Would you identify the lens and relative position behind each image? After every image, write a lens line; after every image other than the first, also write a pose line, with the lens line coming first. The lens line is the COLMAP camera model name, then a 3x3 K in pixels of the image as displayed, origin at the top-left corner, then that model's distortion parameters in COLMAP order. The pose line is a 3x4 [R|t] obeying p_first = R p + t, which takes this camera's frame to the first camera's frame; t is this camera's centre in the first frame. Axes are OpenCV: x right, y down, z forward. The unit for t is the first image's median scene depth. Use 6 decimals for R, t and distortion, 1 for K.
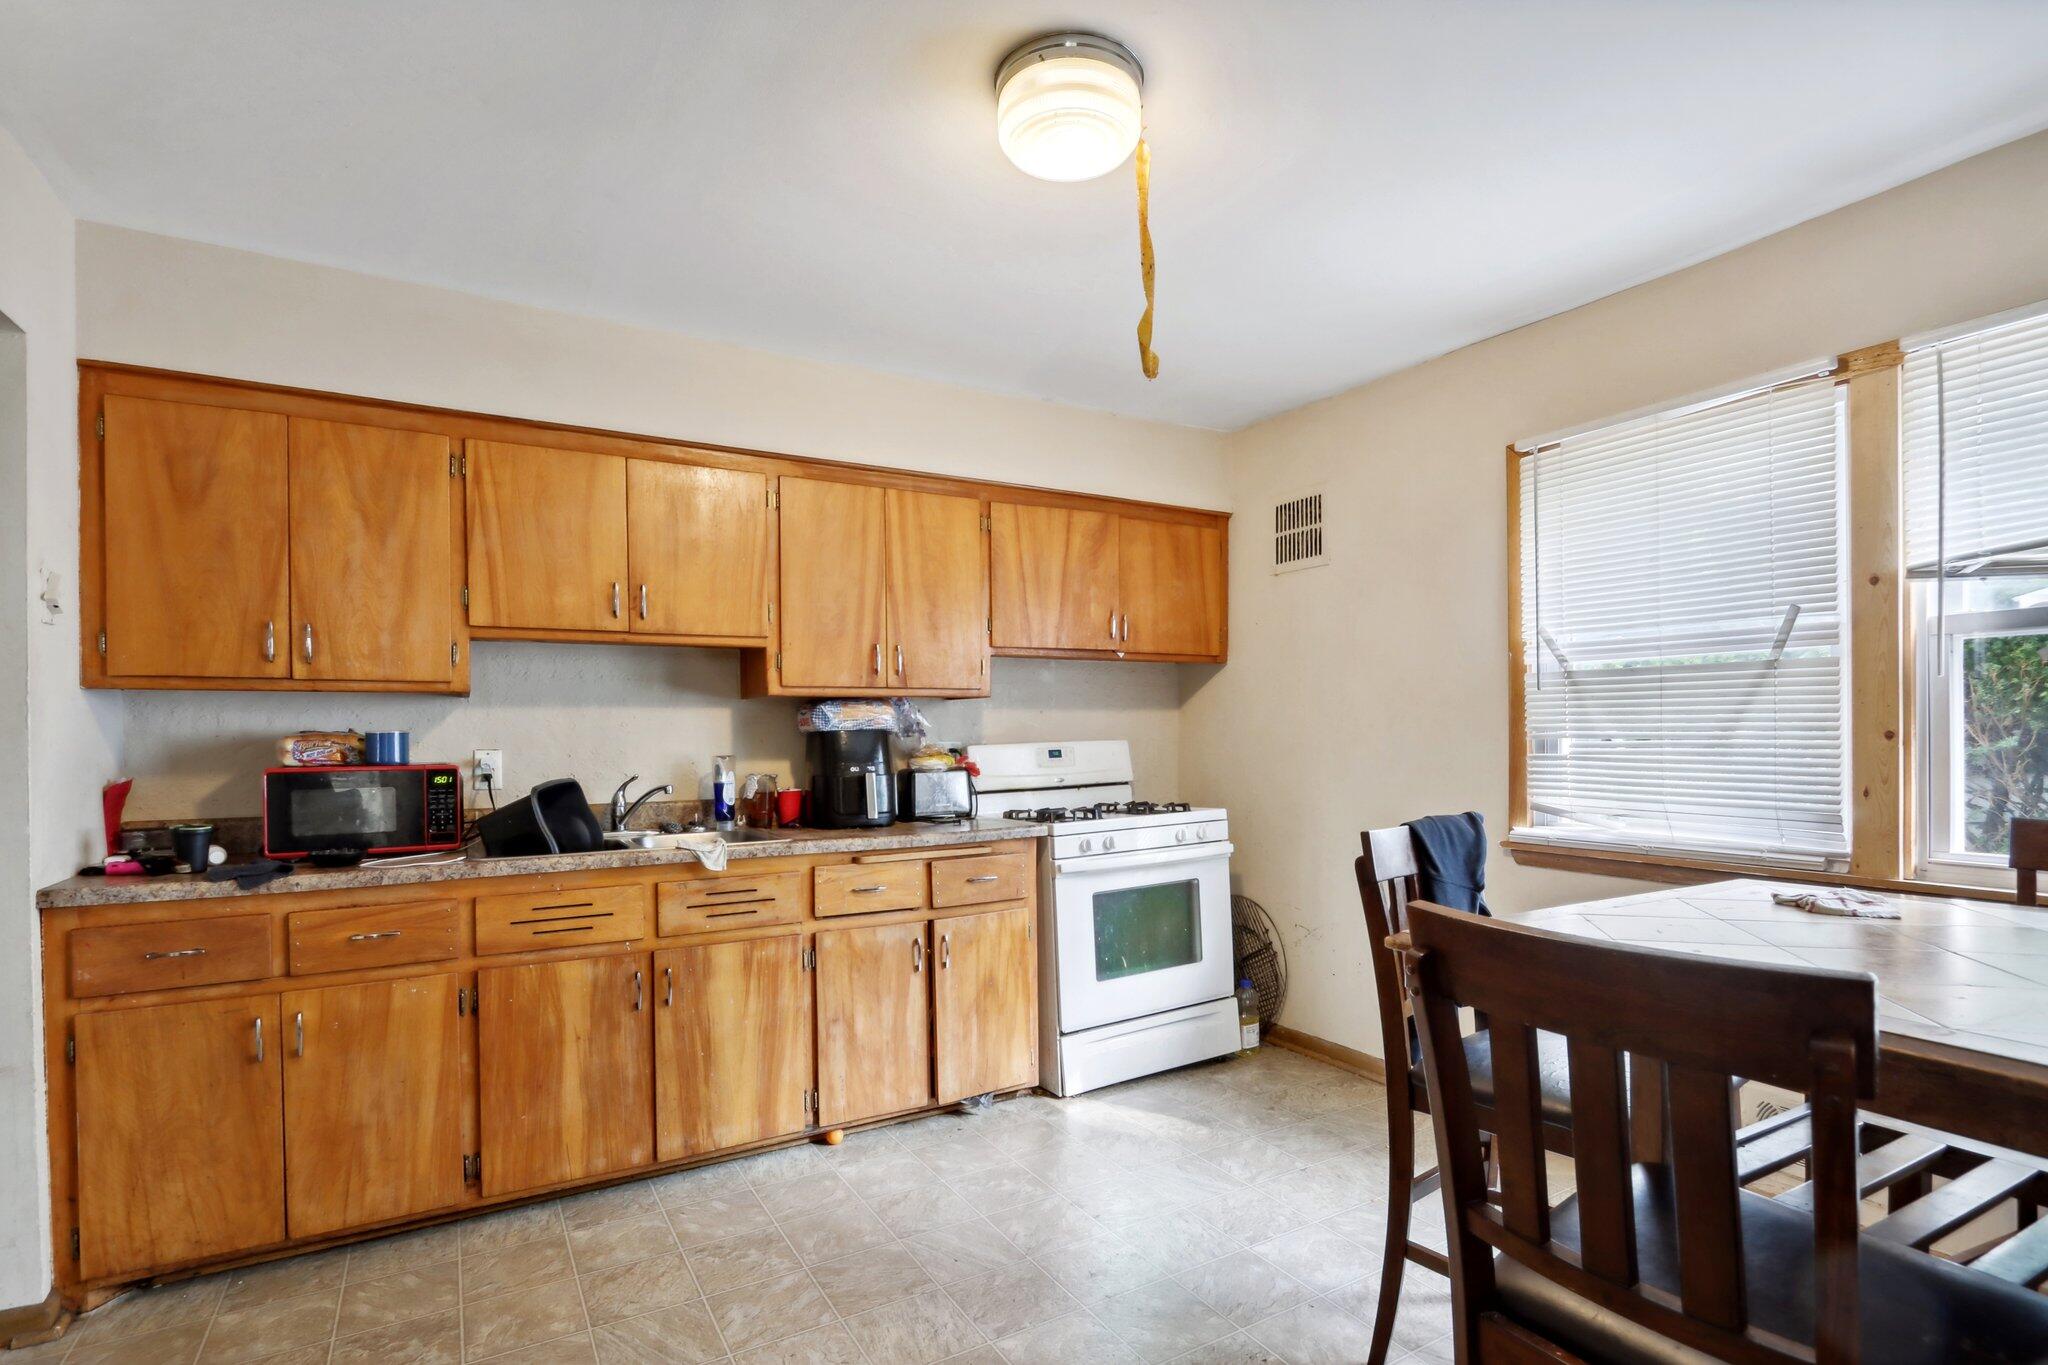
lens RADIAL K [[989.5, 0, 1025.0], [0, 989.5, 744.5], [0, 0, 1]] dist [-0.011551, 0.000161]
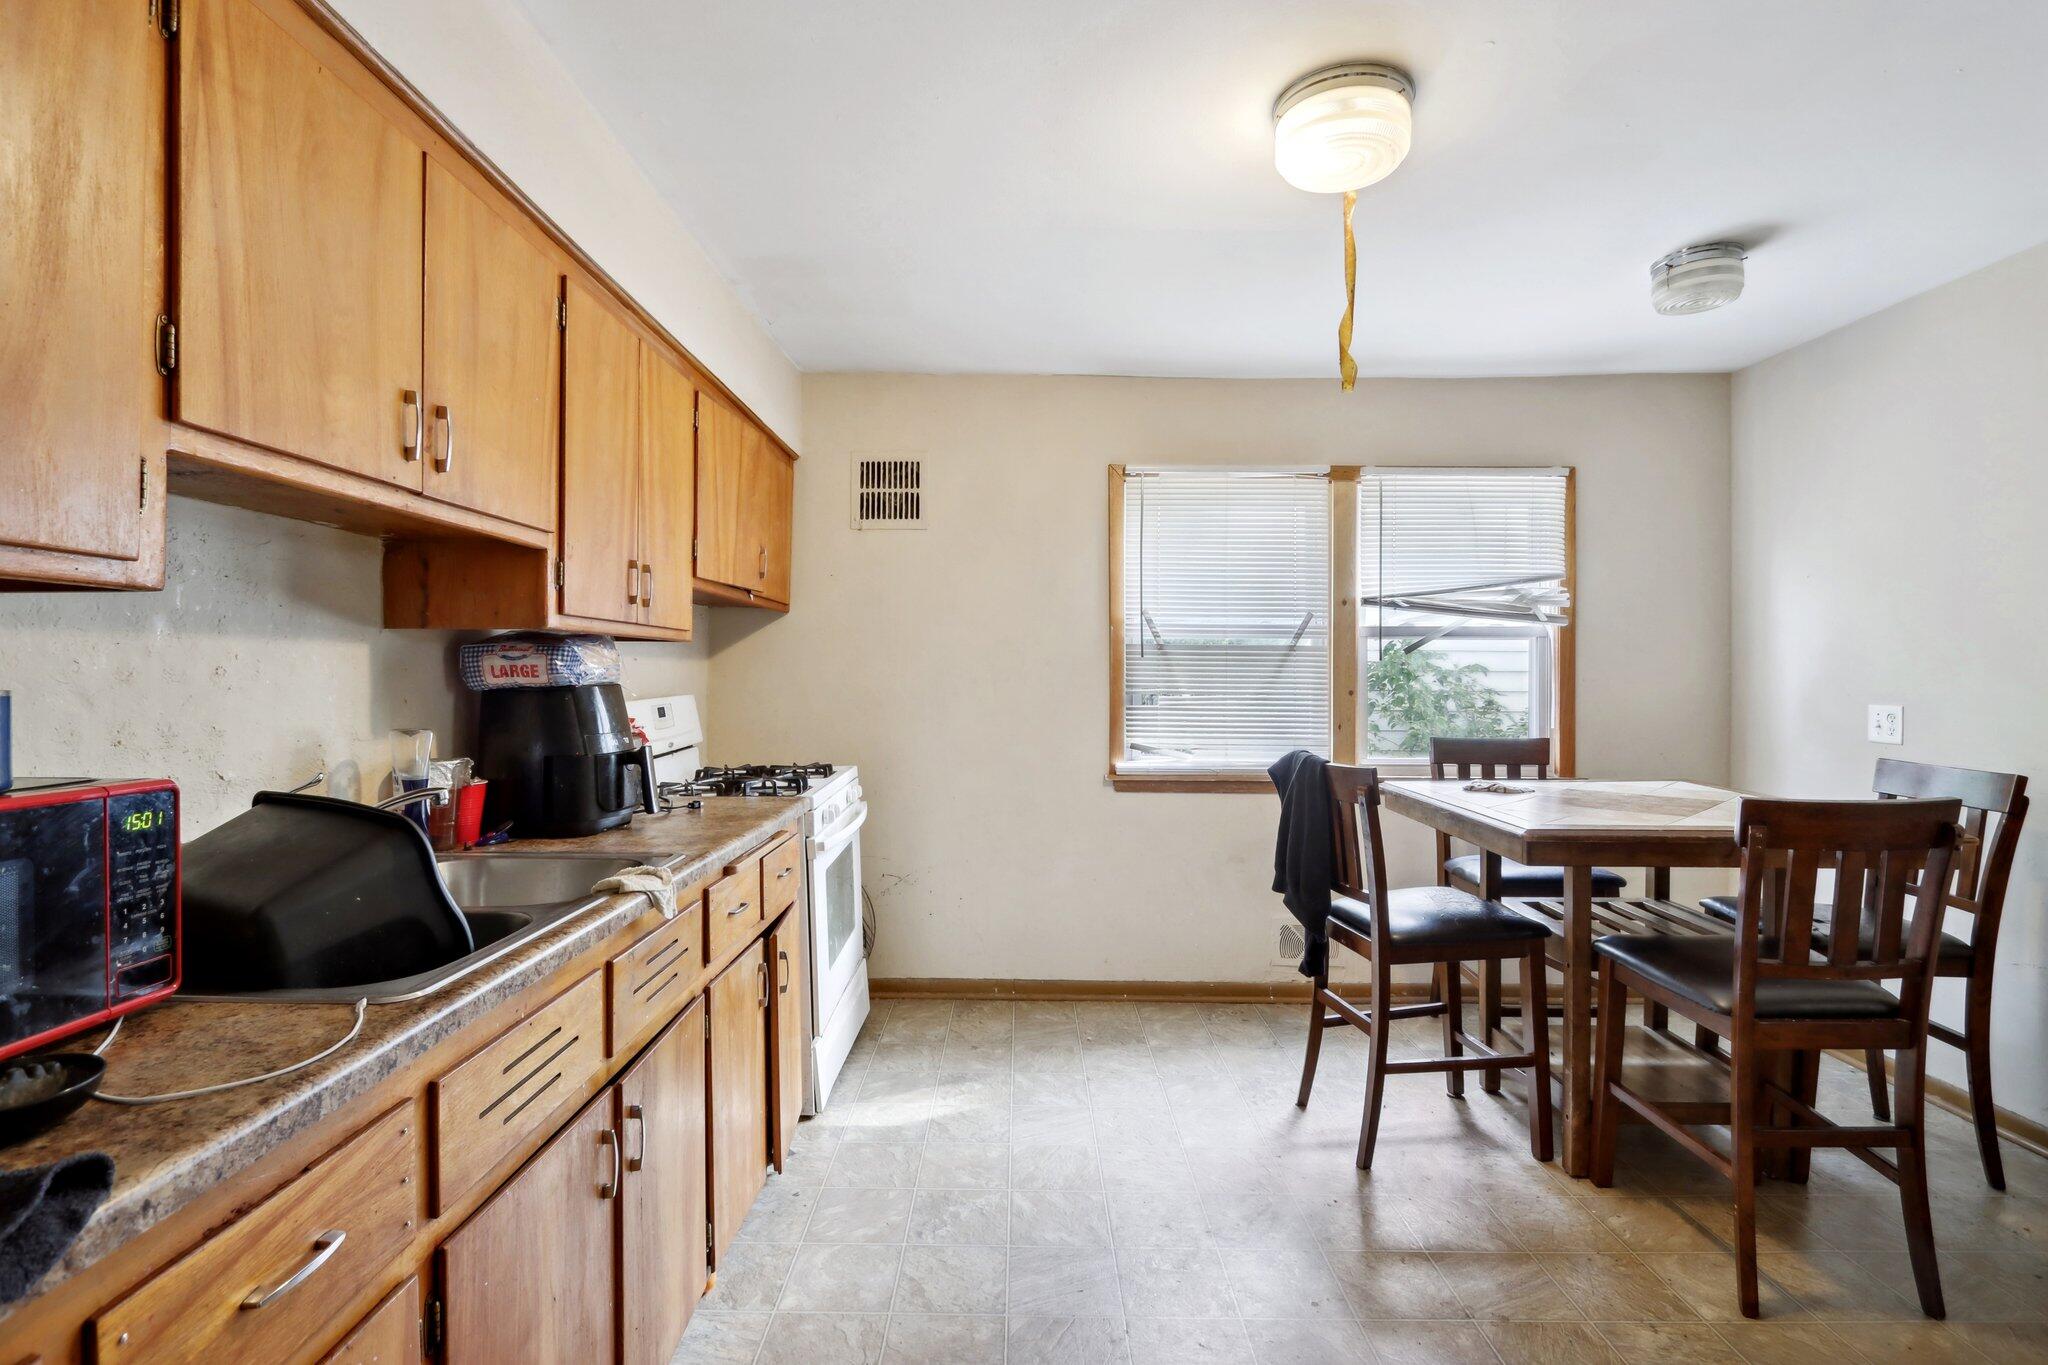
lens RADIAL K [[967.3, 0, 1024.0], [0, 967.3, 682.5], [0, 0, 1]] dist [-0.002151, 0.000162]
pose [[0.507735, 0.005302, 0.861497, -0.686347], [0.000982, 0.999977, -0.006733, -0.013011], [-0.861513, 0.004265, 0.507718, 0.487638]]
